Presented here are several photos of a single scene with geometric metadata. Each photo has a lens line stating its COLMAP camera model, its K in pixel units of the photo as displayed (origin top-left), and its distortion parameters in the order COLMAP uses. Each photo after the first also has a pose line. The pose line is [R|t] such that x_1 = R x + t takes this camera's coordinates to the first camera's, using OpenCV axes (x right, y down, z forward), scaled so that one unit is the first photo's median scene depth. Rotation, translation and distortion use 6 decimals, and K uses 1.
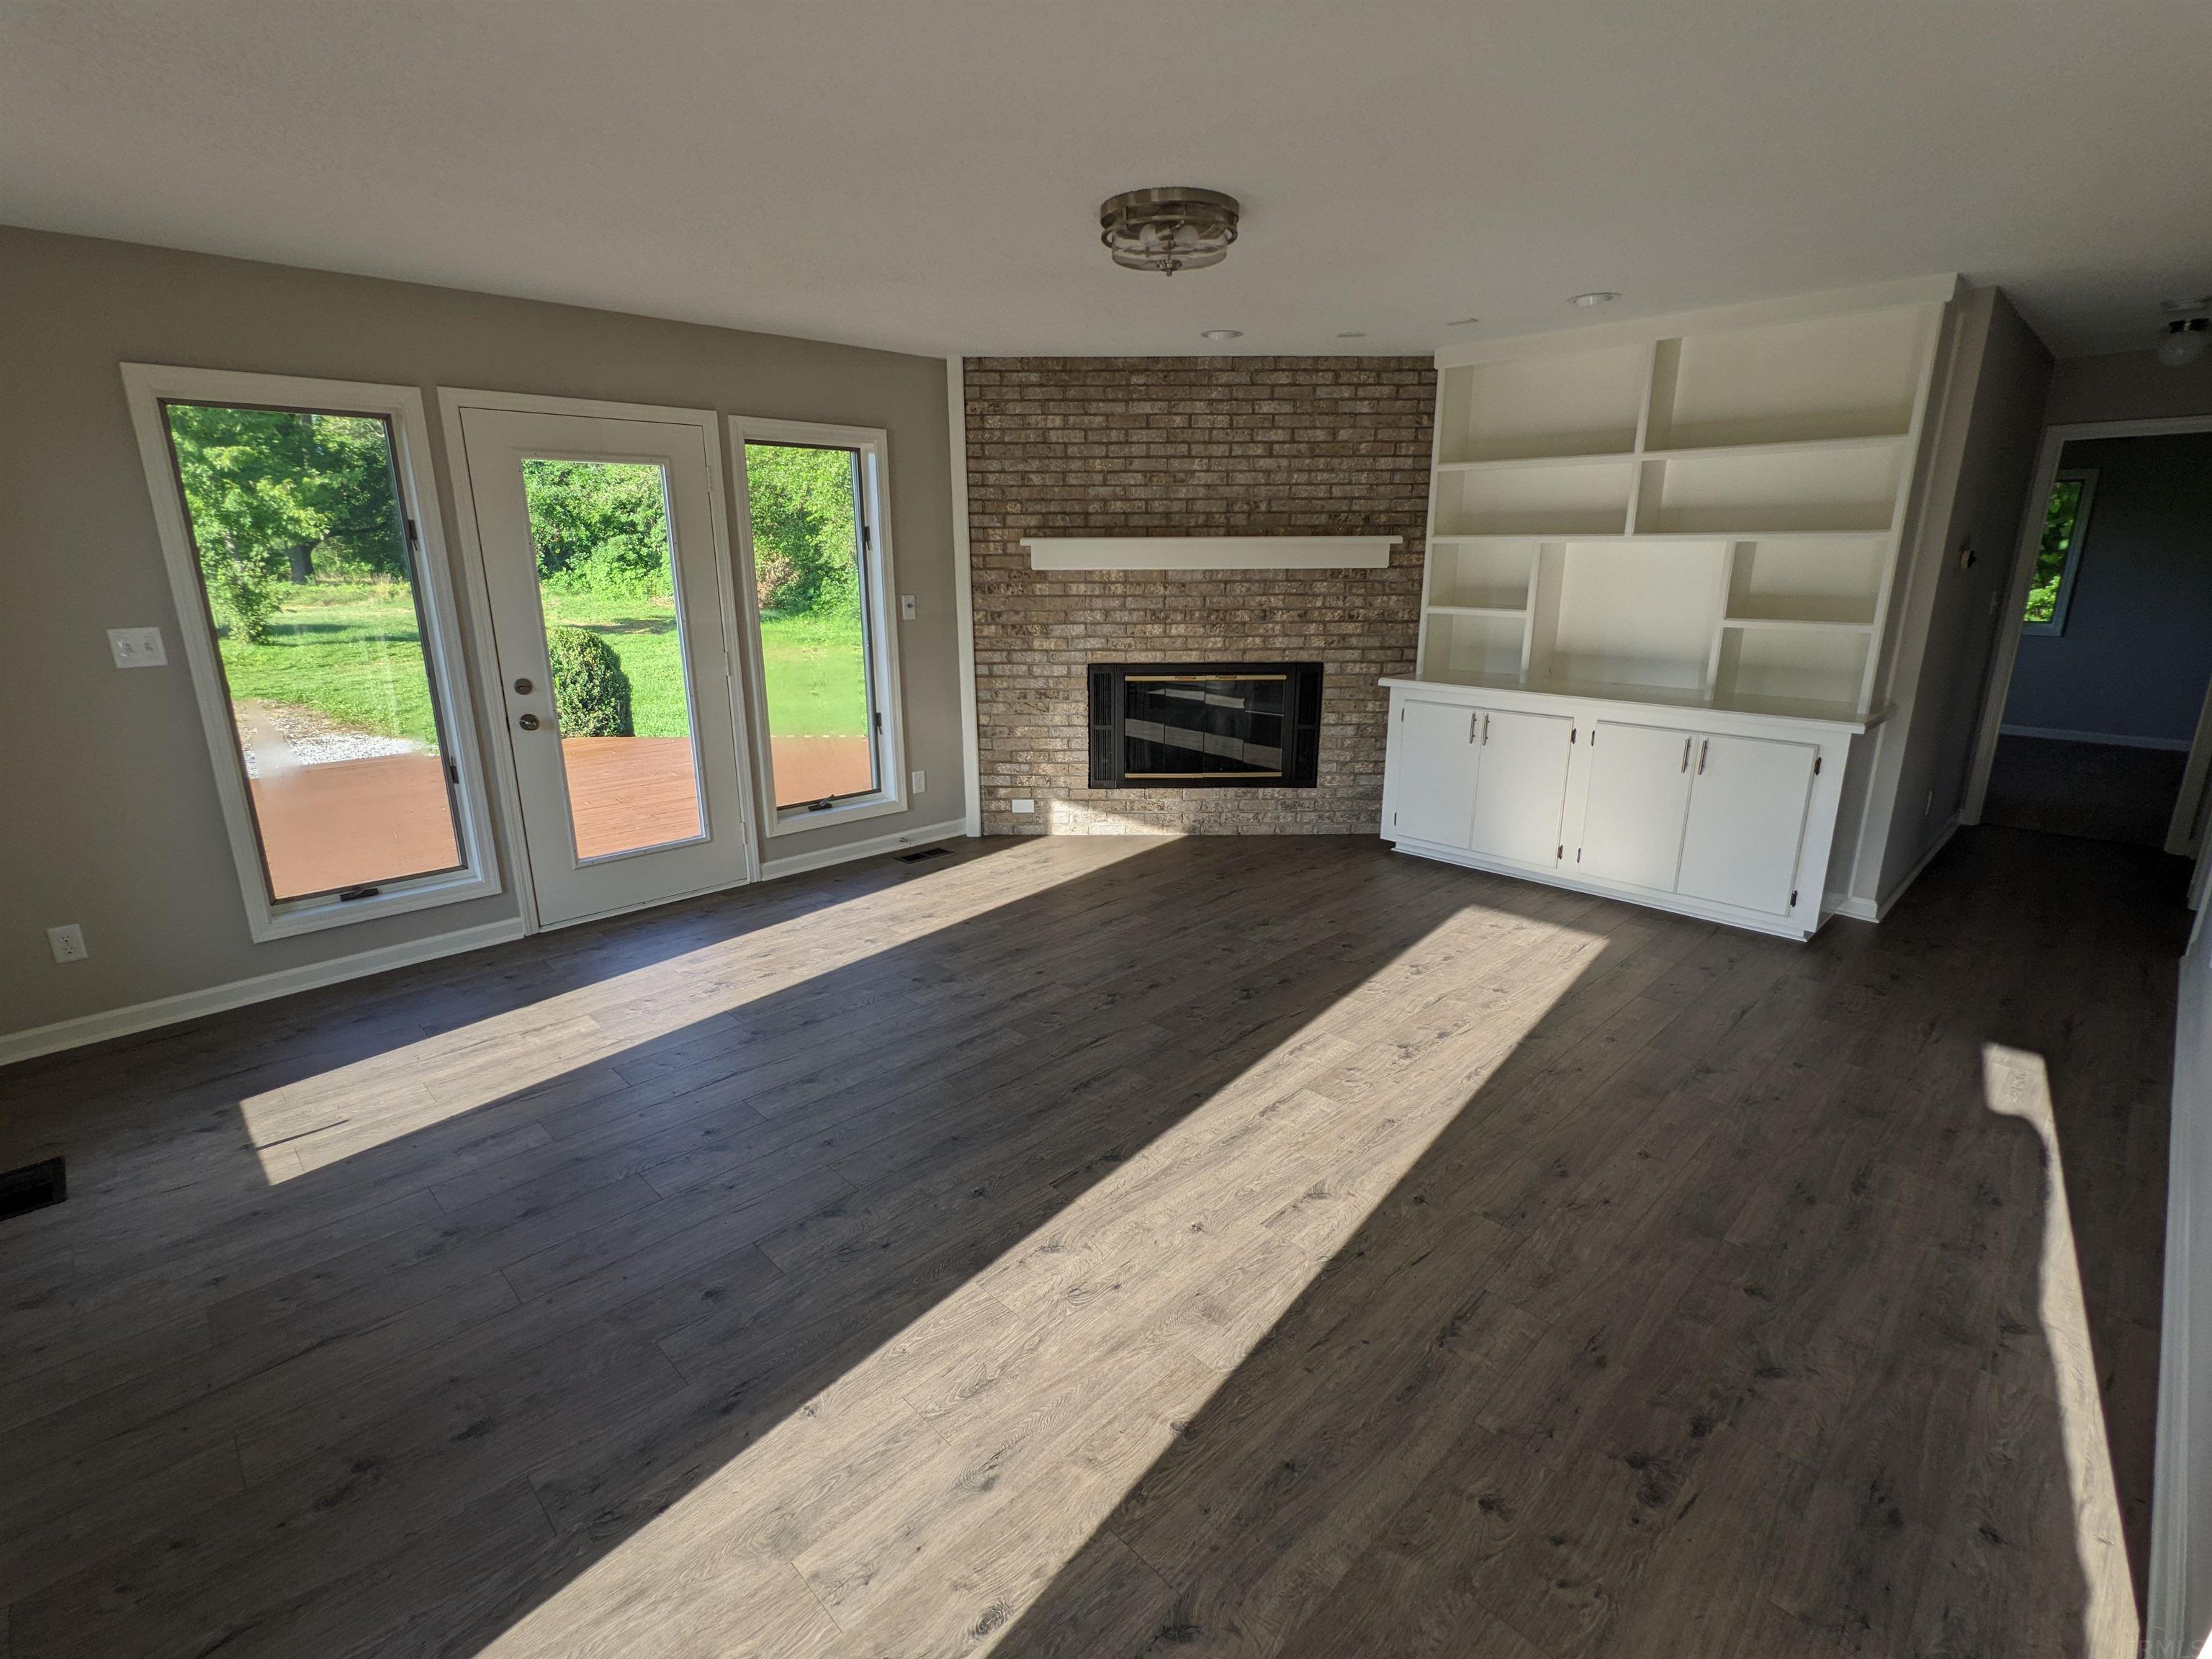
lens RADIAL K [[1049.0, 0, 1105.2], [0, 1049.0, 829.6], [0, 0, 1]] dist [0.000374, 0.000845]
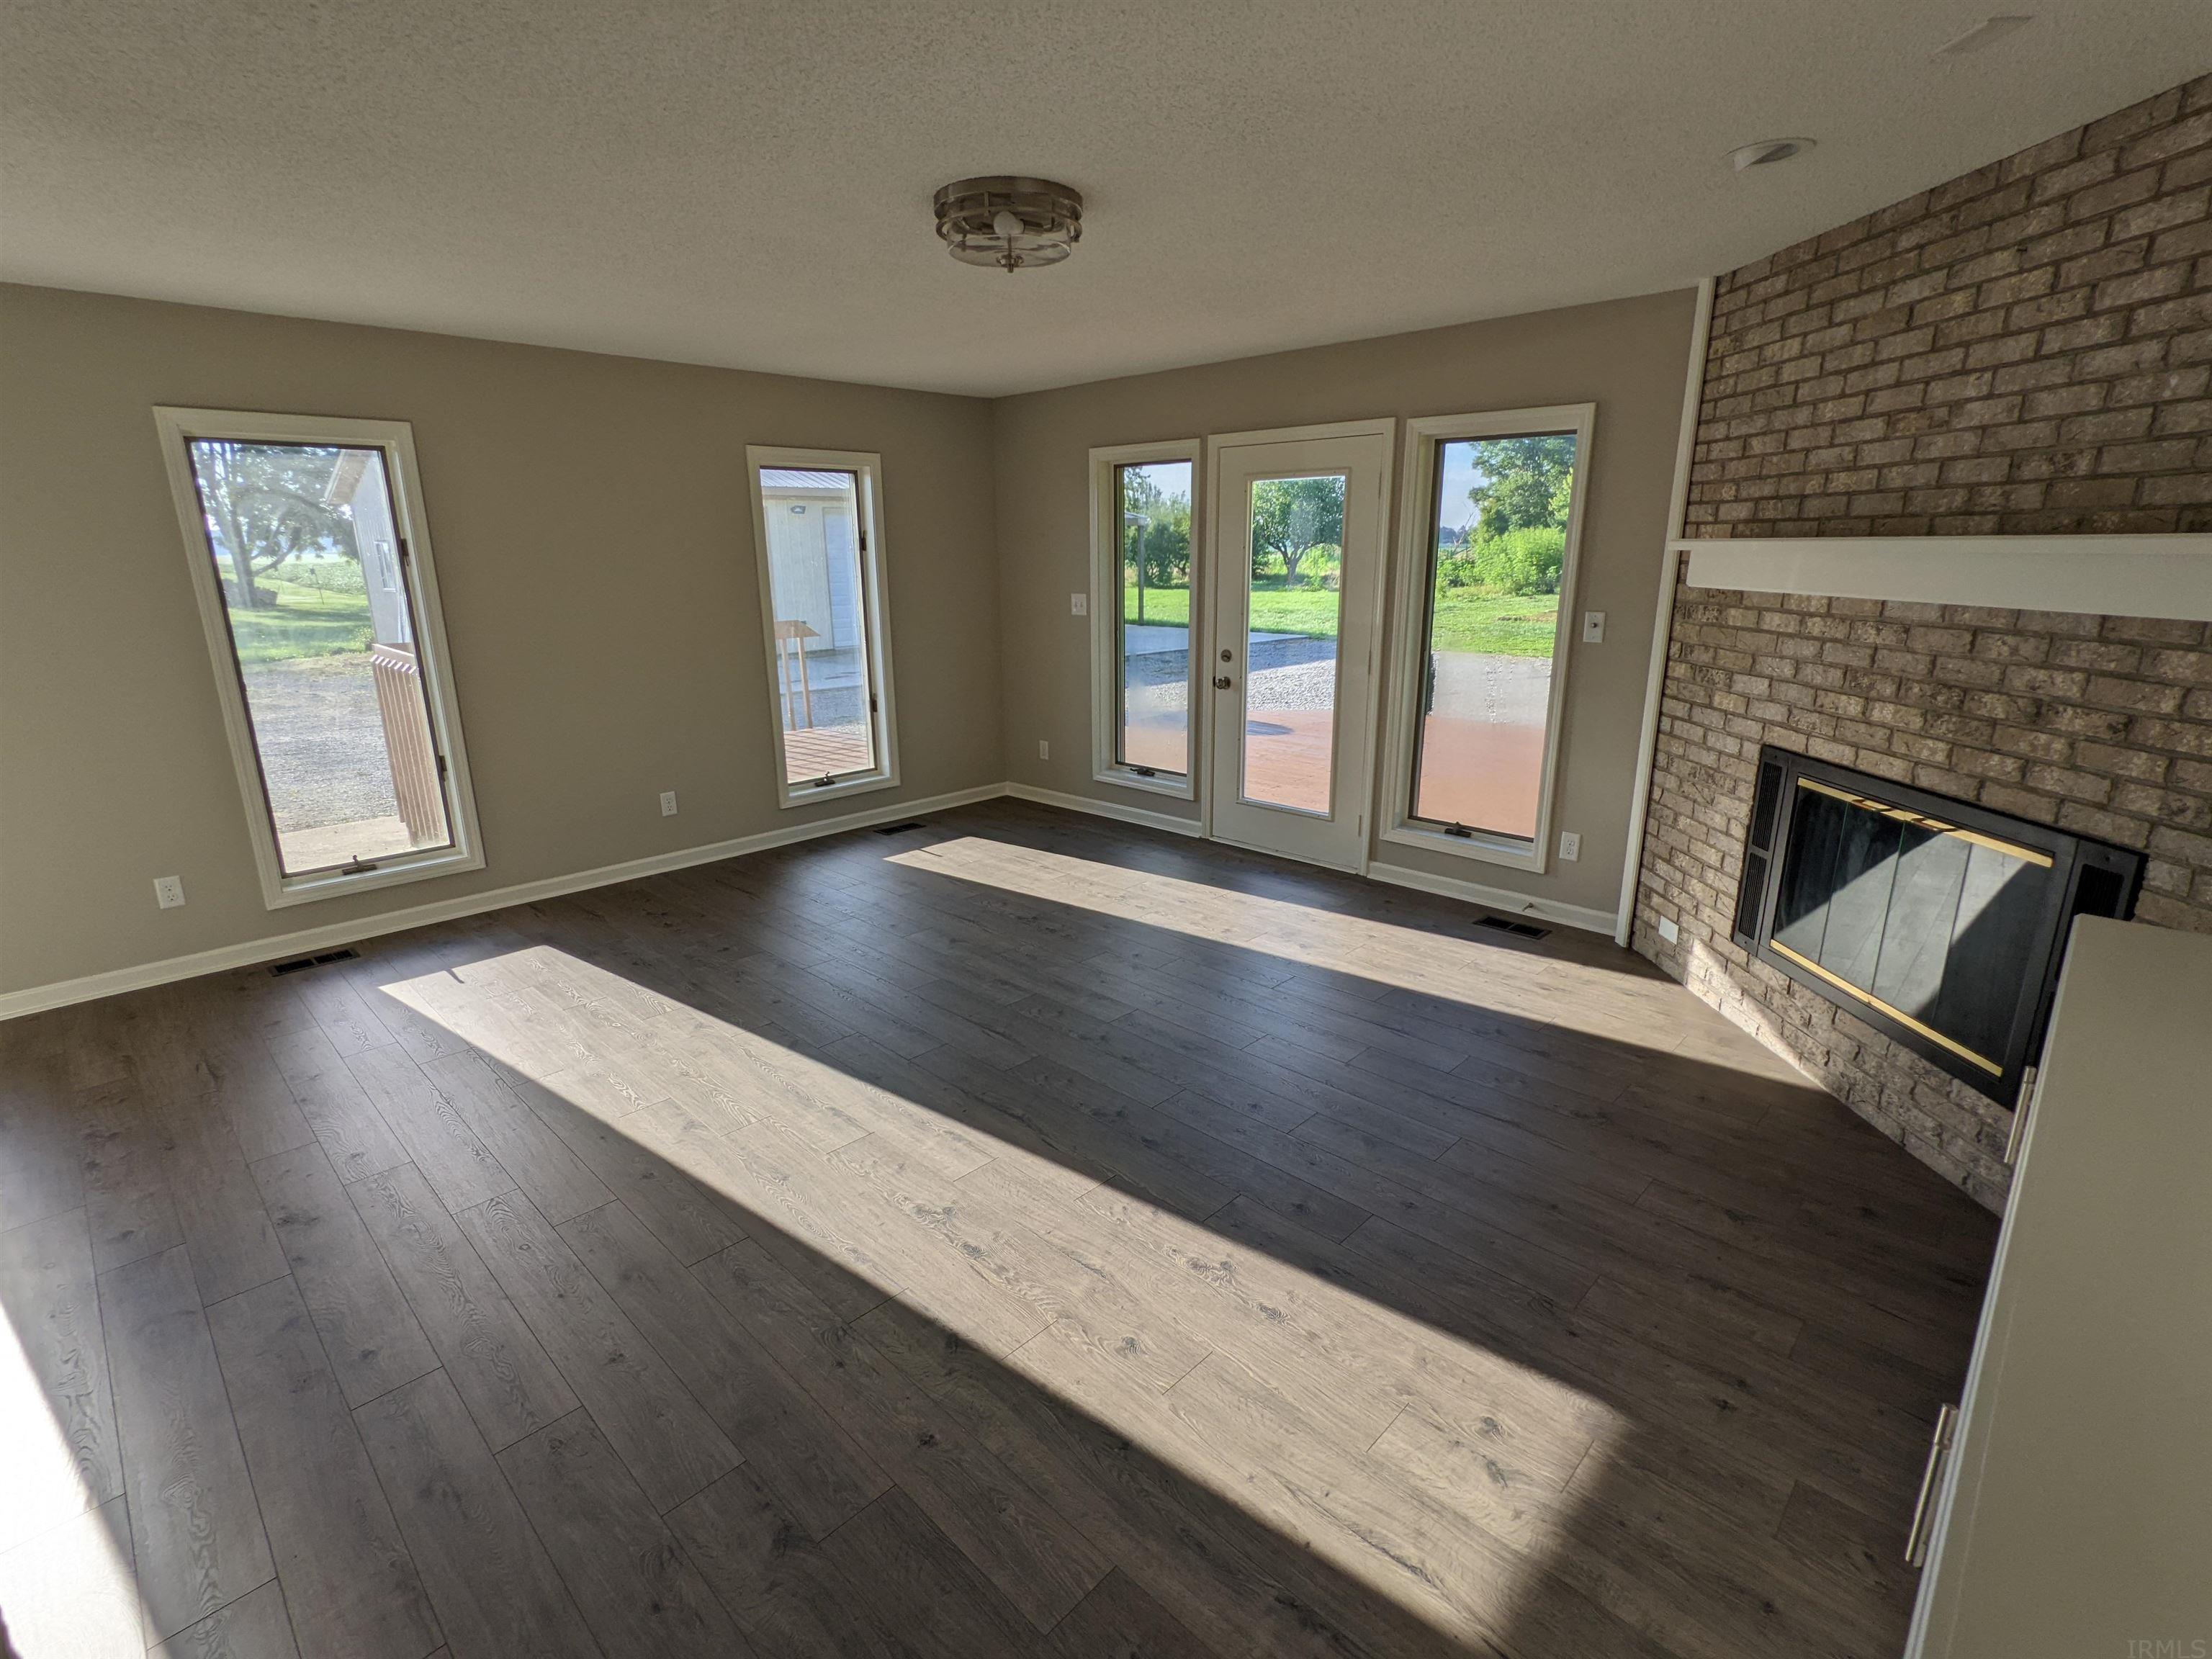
lens RADIAL K [[1049.0, 0, 1098.9], [0, 1049.0, 827.3], [0, 0, 1]] dist [0.000374, 0.000845]
pose [[0.016146, 0.265682, -0.963925, 0.600191], [-0.250706, 0.934330, 0.253326, -0.177479], [0.967929, 0.237571, 0.081693, 0.612363]]
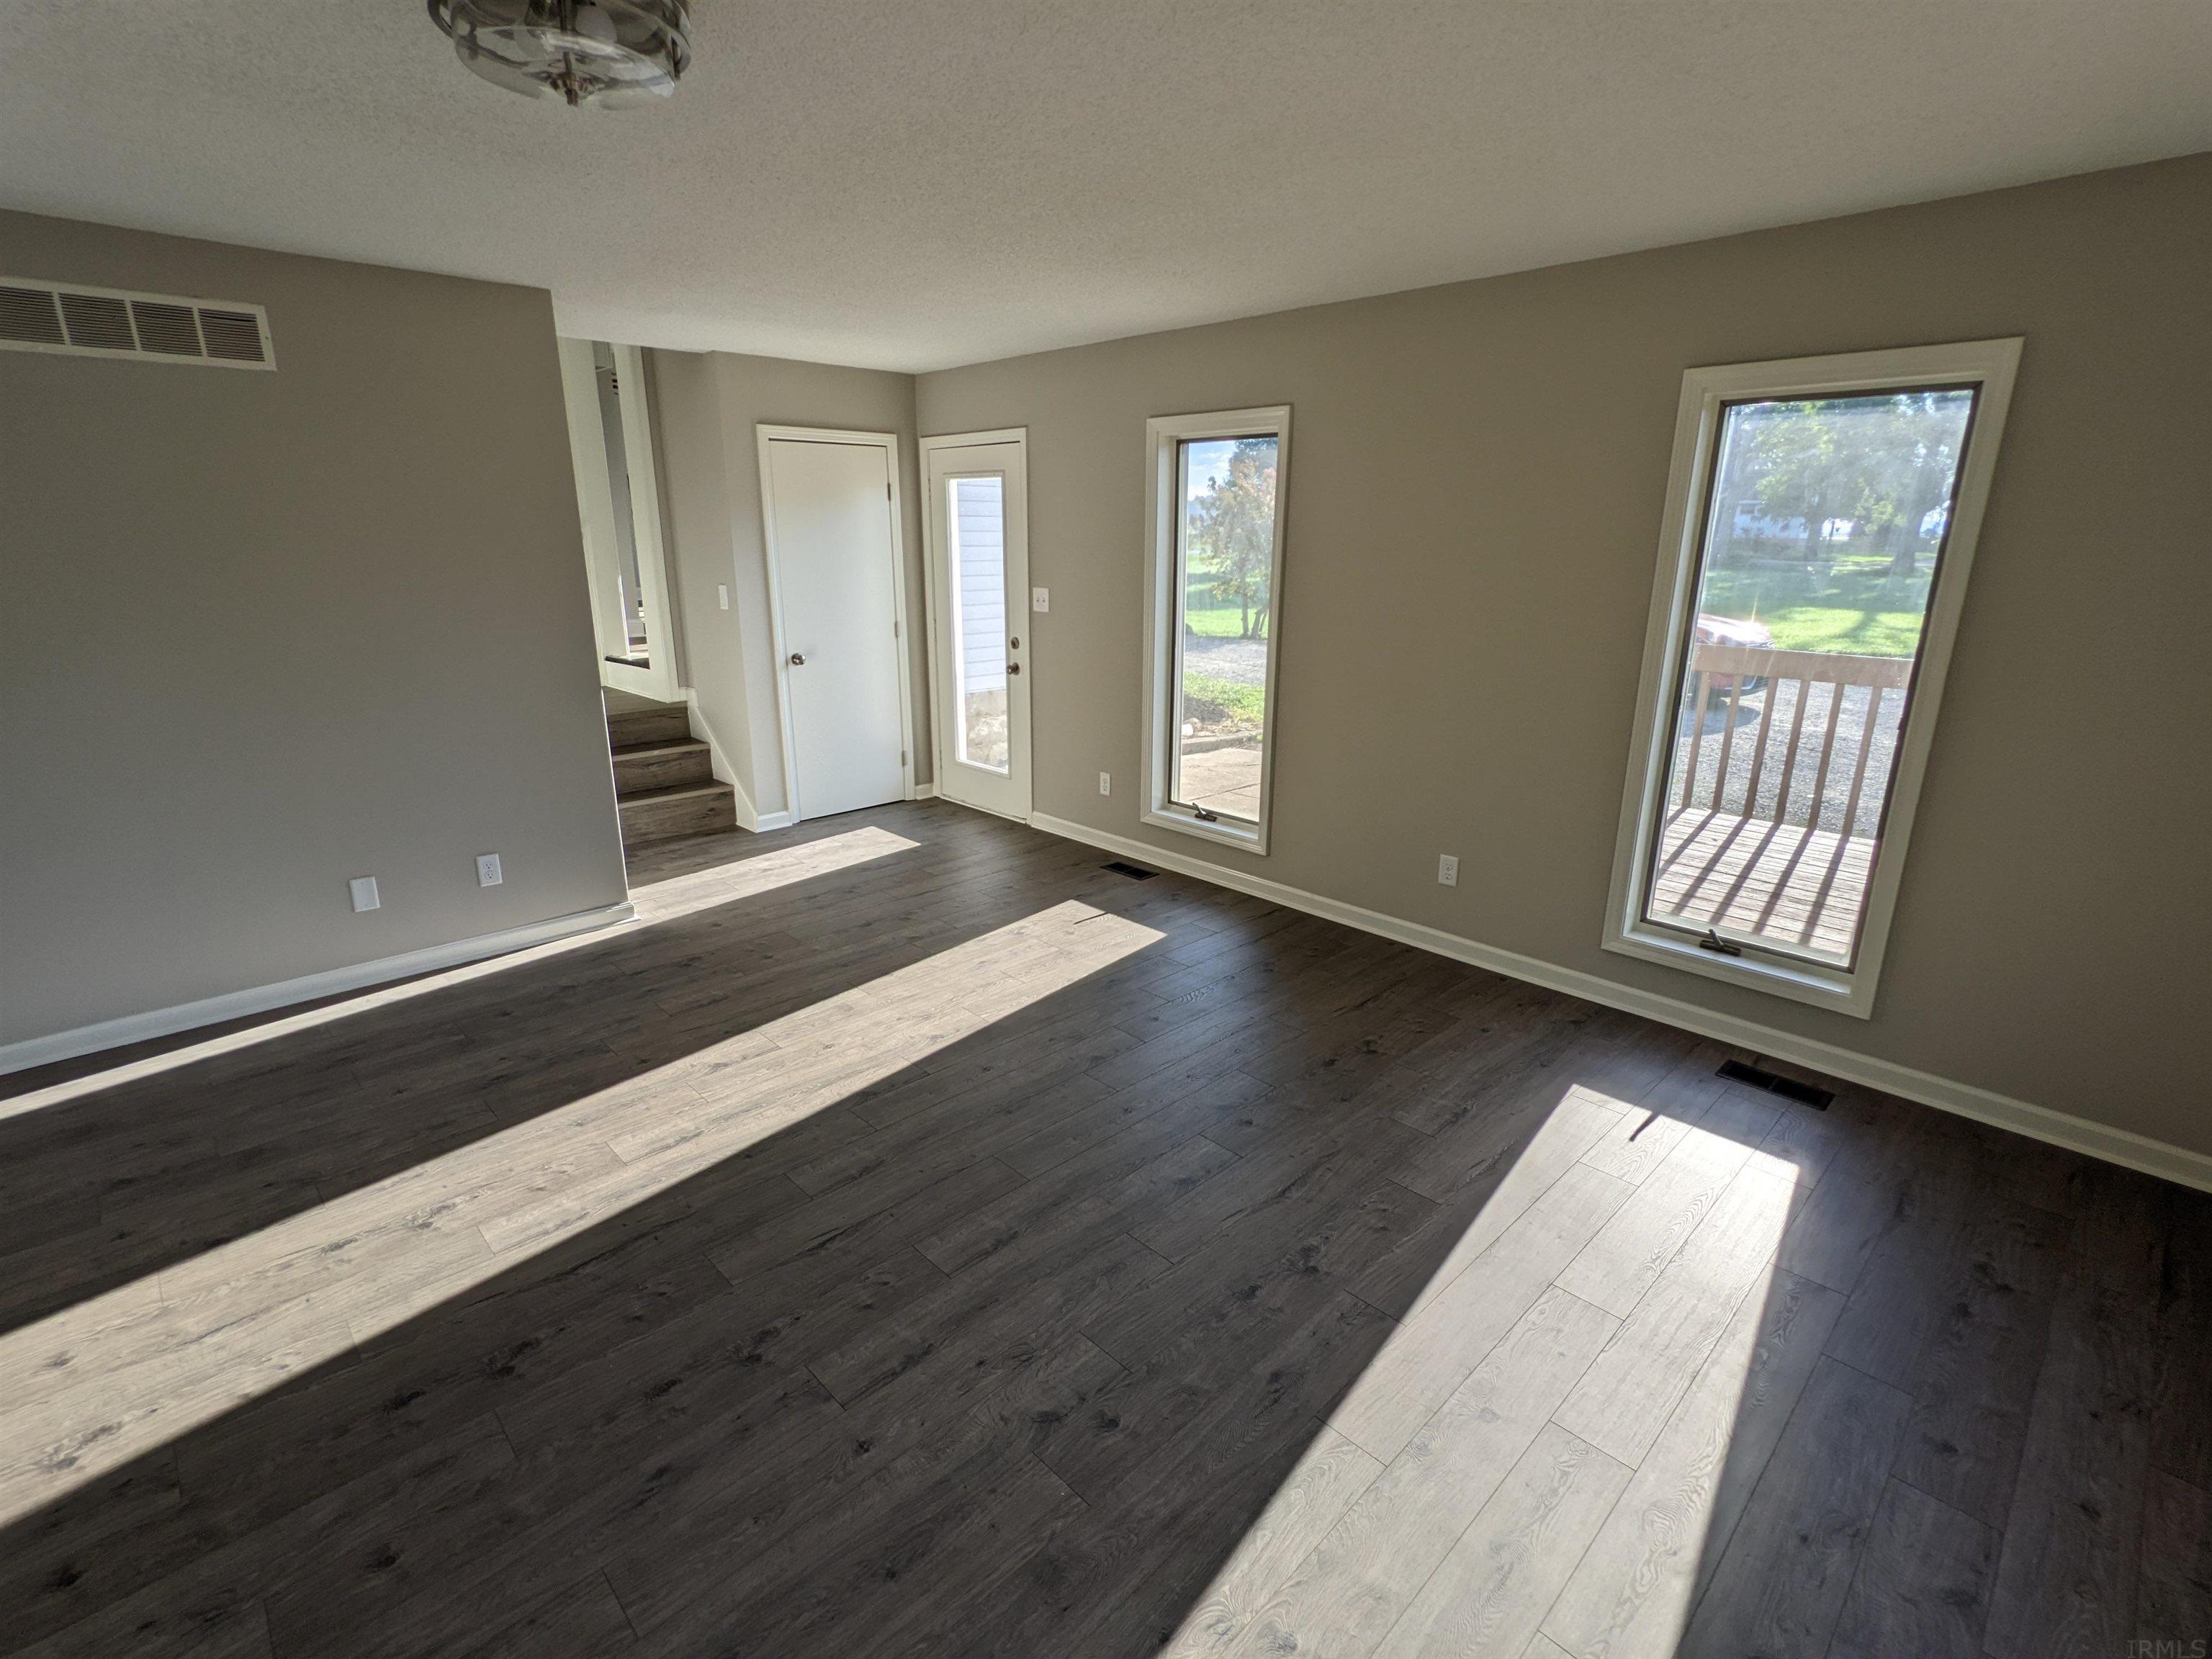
lens RADIAL K [[1049.0, 0, 1100.3], [0, 1049.0, 820.0], [0, 0, 1]] dist [0.000374, 0.000845]
pose [[-0.999952, -0.000816, 0.009793, -0.130545], [0.004290, 0.860325, 0.509728, -0.266517], [-0.008841, 0.509745, -0.860280, 0.936273]]
